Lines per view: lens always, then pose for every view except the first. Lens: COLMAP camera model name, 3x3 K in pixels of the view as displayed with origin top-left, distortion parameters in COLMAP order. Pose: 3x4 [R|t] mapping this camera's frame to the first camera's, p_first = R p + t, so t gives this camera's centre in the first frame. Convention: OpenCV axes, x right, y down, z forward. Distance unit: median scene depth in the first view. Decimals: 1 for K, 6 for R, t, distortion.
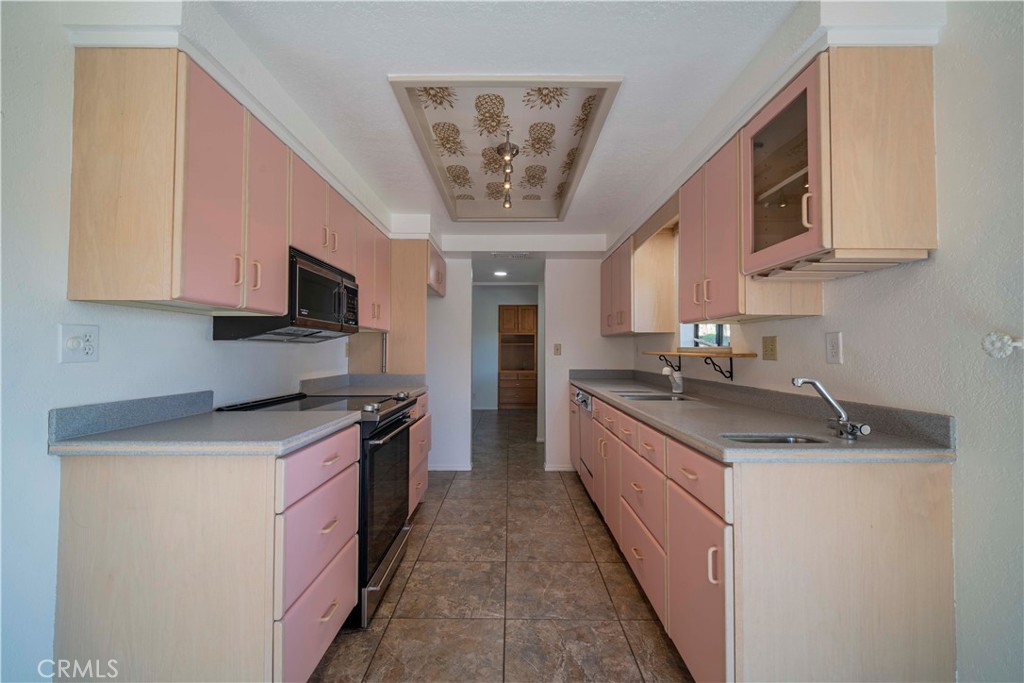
lens RADIAL K [[425.6, 0, 513.2], [0, 425.6, 341.6], [0, 0, 1]] dist [0.003590, -0.004026]
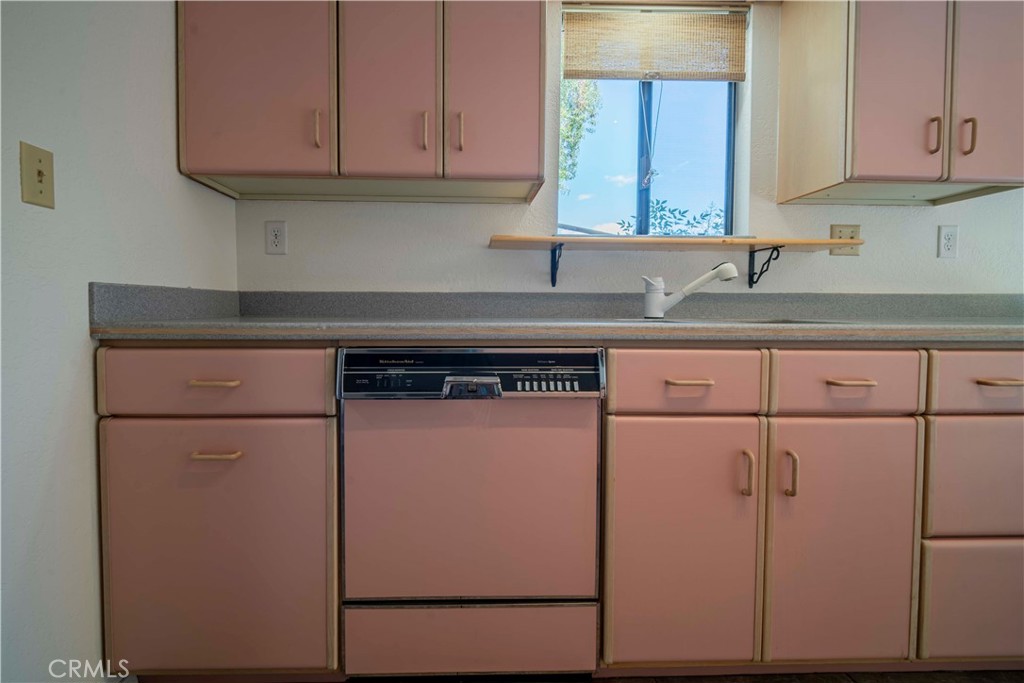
lens RADIAL K [[484.9, 0, 513.8], [0, 484.9, 337.6], [0, 0, 1]] dist [-0.013178, -0.000289]
pose [[-0.008298, -0.038488, 0.999225, -0.262482], [-0.019999, 0.999066, 0.038316, 0.157241], [-0.999766, -0.019666, -0.009060, 1.427049]]
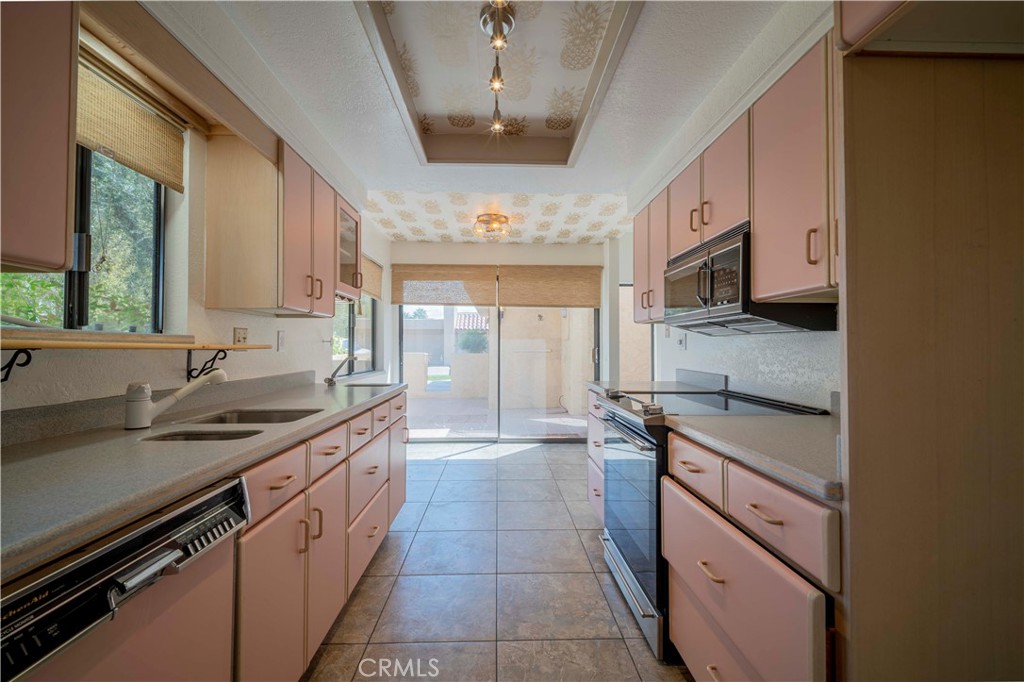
lens RADIAL K [[425.6, 0, 513.7], [0, 425.6, 341.6], [0, 0, 1]] dist [0.003590, -0.004026]
pose [[-0.999480, -0.000709, -0.032239, -0.023183], [0.000339, 0.999472, -0.032482, 0.047251], [0.032245, -0.032476, -0.998952, 1.834716]]
